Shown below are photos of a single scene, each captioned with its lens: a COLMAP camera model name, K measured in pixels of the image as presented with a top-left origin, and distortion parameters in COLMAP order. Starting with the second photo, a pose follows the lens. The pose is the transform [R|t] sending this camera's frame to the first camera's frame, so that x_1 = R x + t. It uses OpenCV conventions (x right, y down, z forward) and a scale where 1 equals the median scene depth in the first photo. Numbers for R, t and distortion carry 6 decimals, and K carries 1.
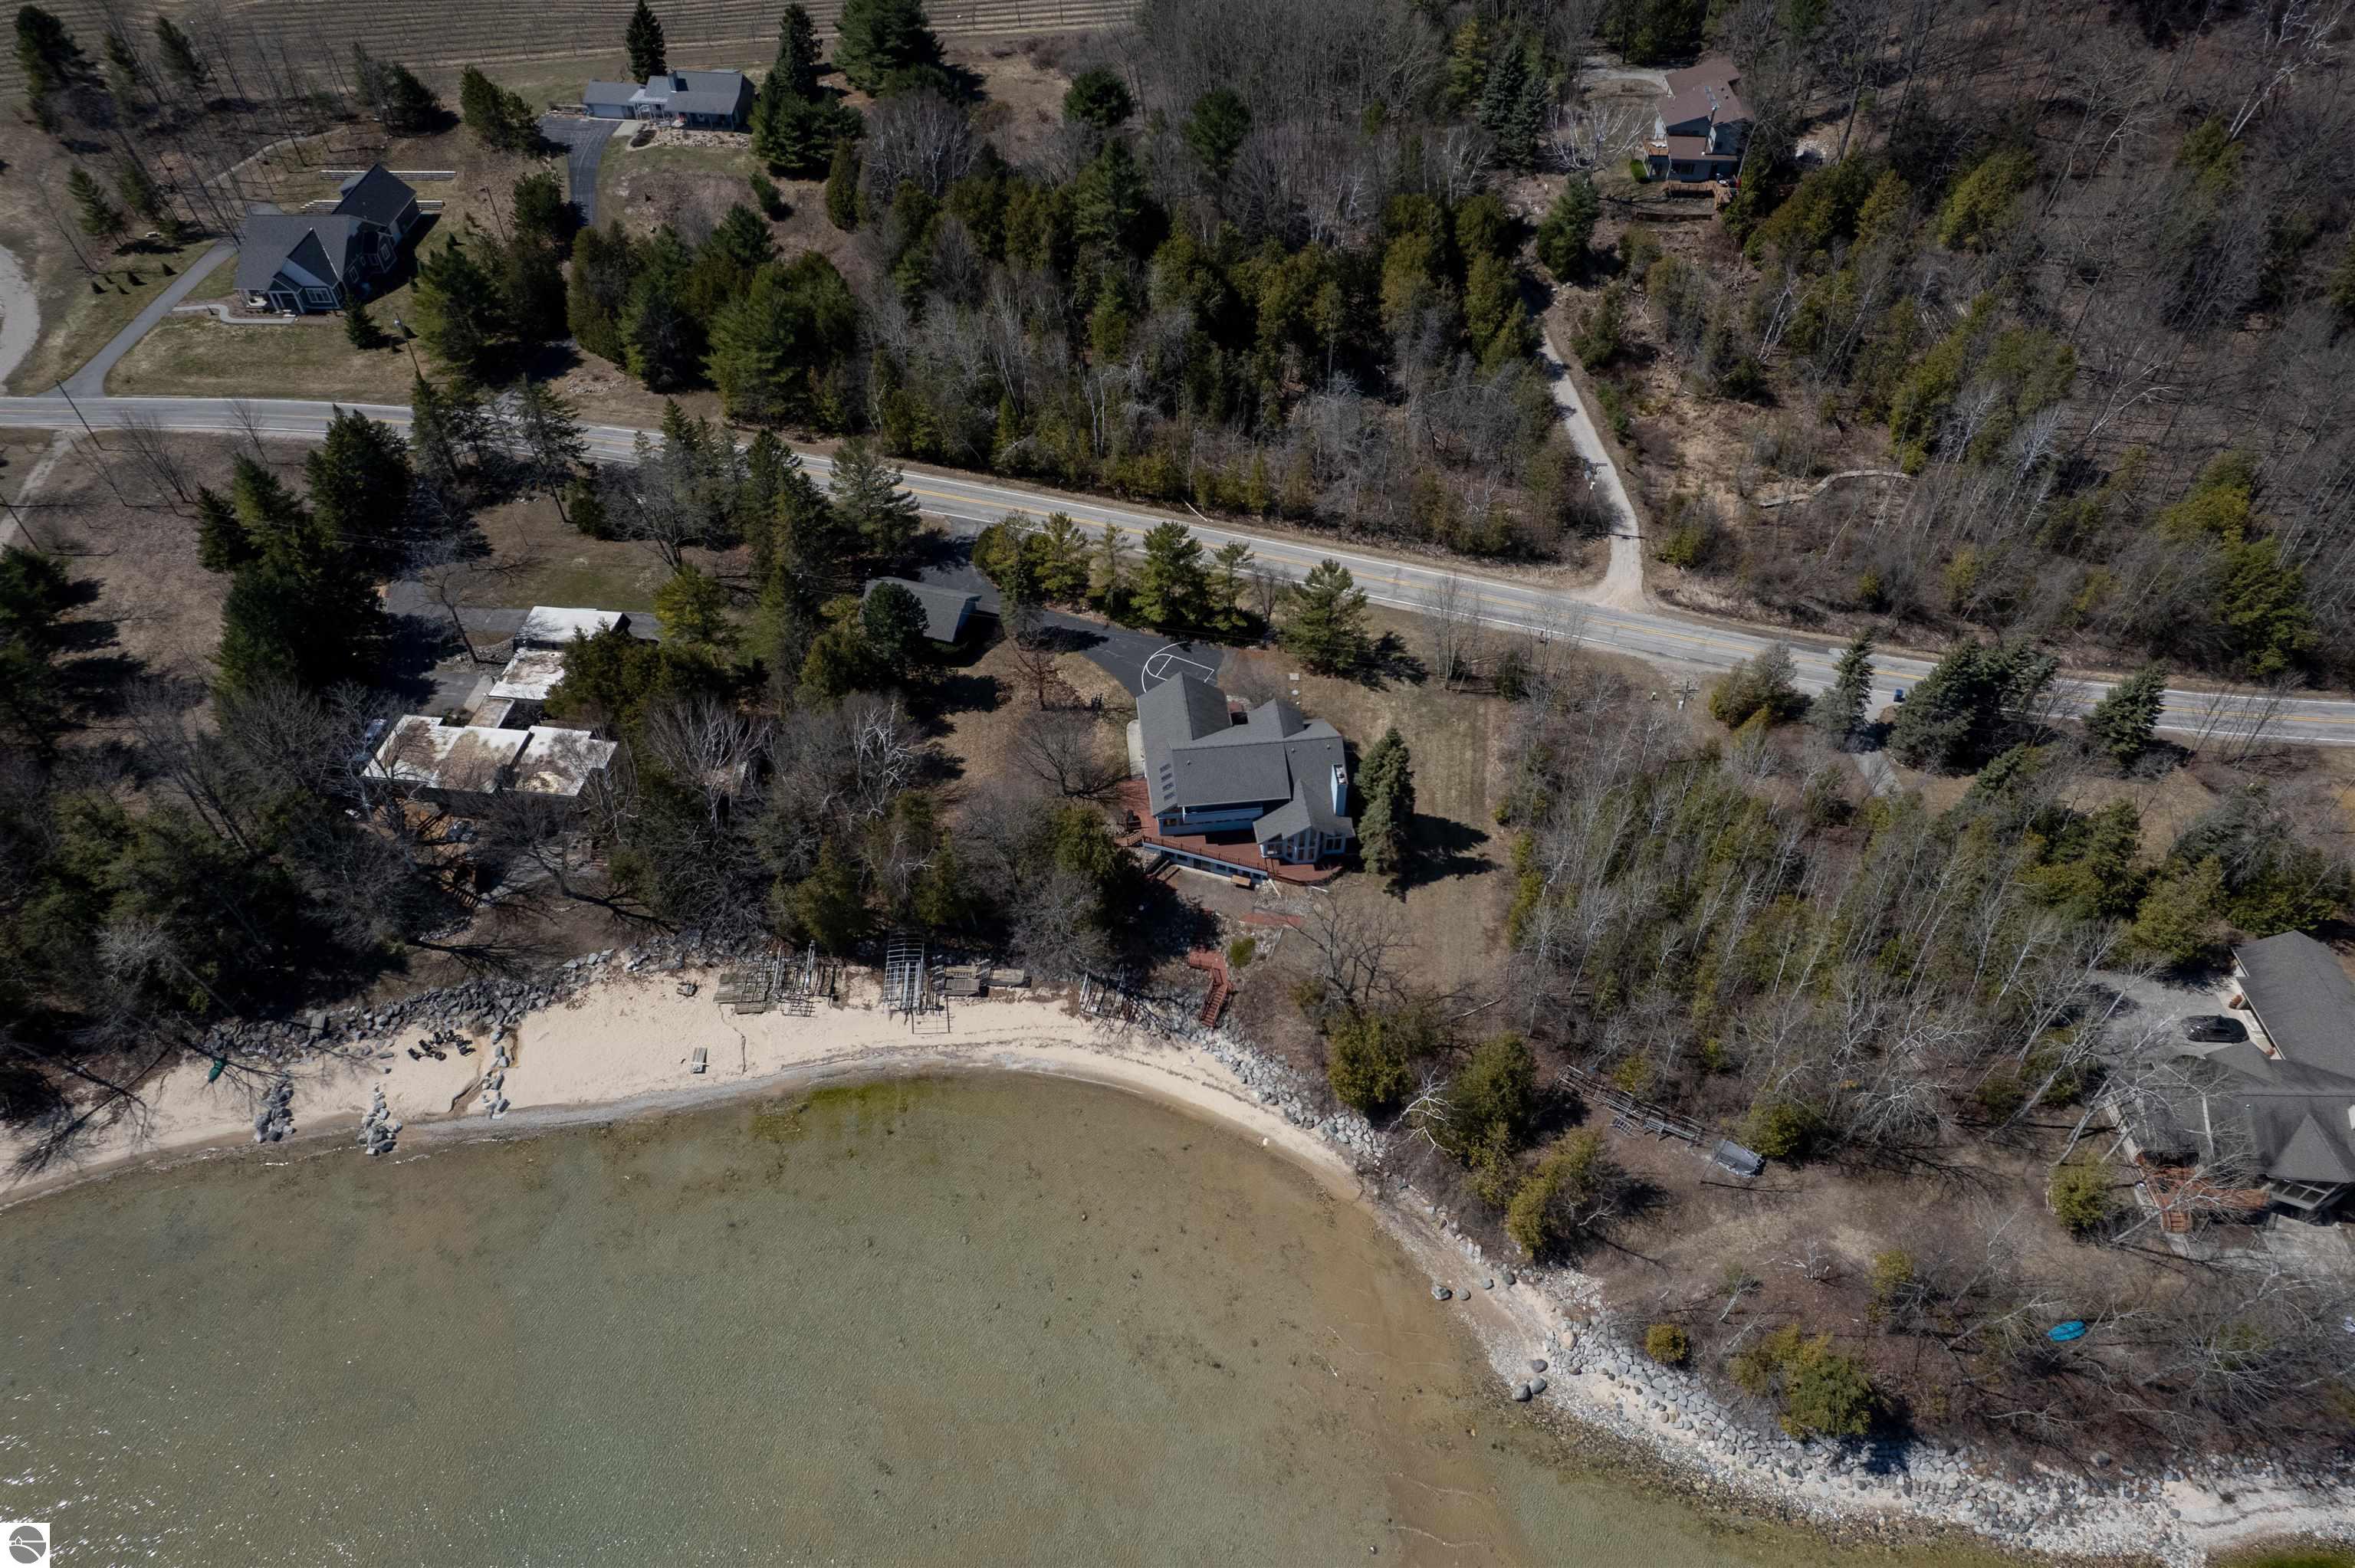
lens RADIAL K [[1516.6, 0, 1199.9], [0, 1516.6, 785.0], [0, 0, 1]] dist [-0.081771, 0.075726]
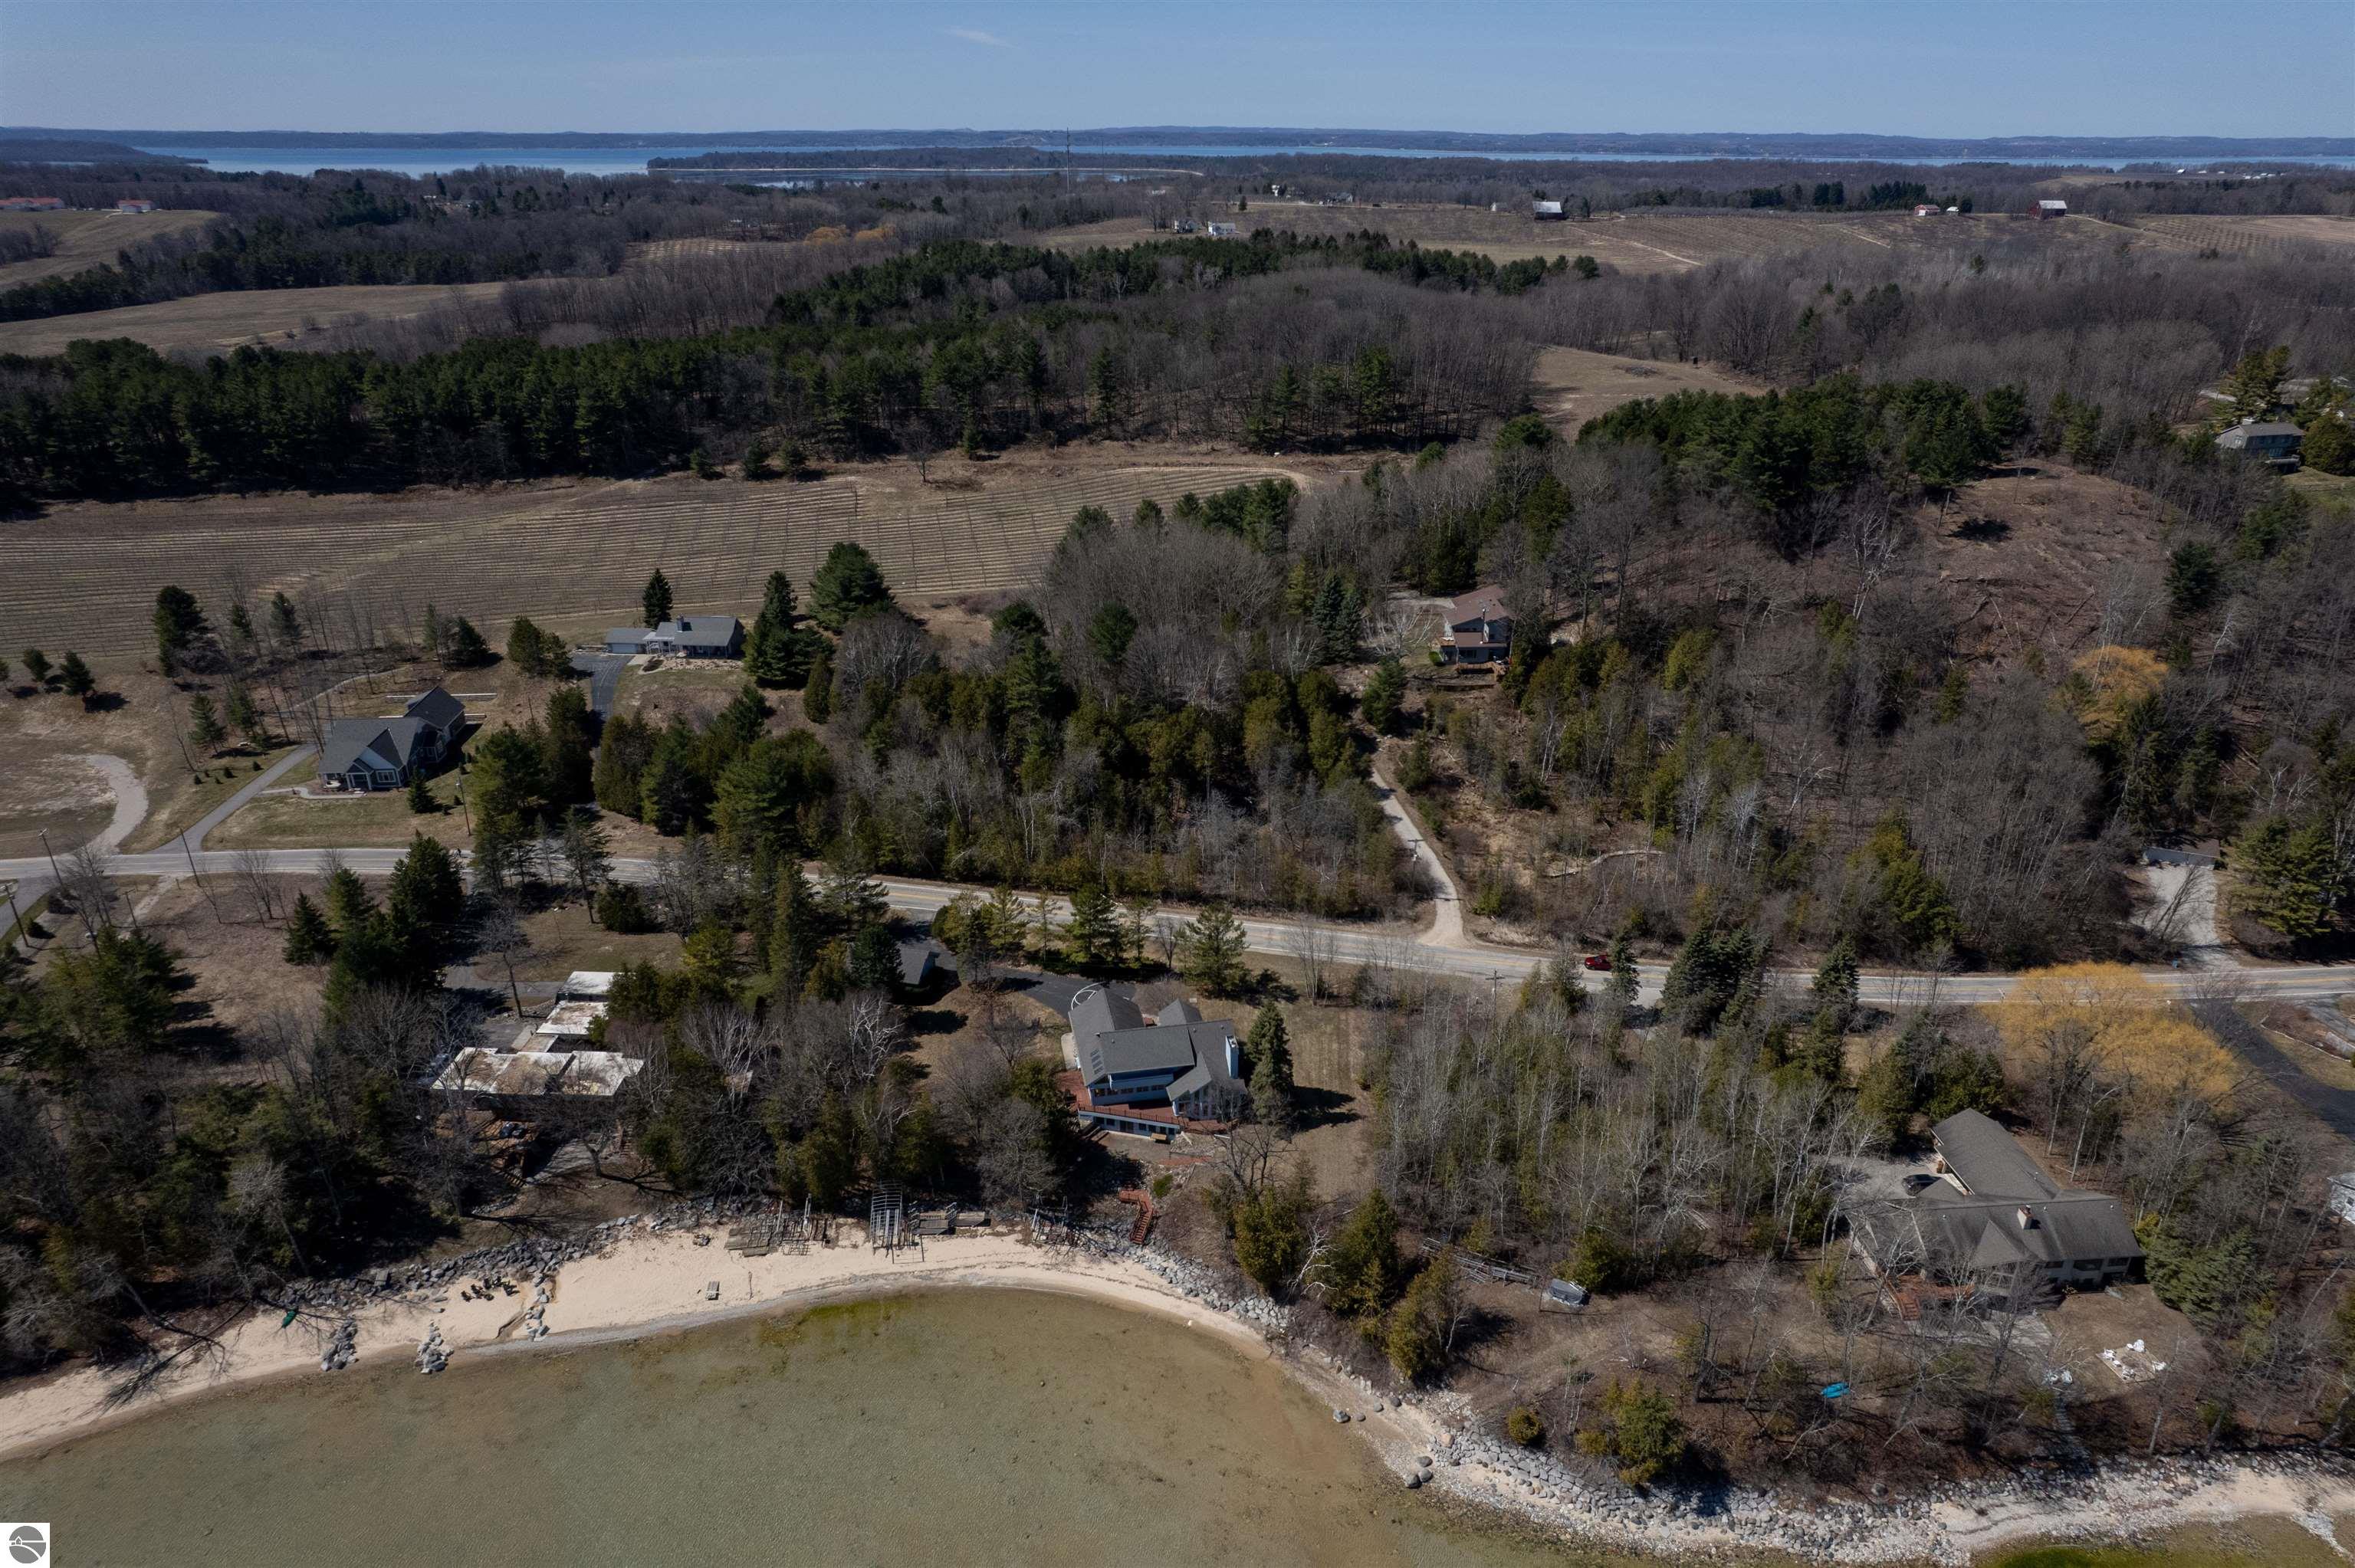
lens RADIAL K [[1516.6, 0, 1199.9], [0, 1516.6, 785.0], [0, 0, 1]] dist [-0.081771, 0.075726]
pose [[0.996664, -0.032733, 0.074759, -0.020261], [0.058643, 0.924317, -0.377094, 0.241284], [-0.056757, 0.380220, 0.923153, -0.230916]]
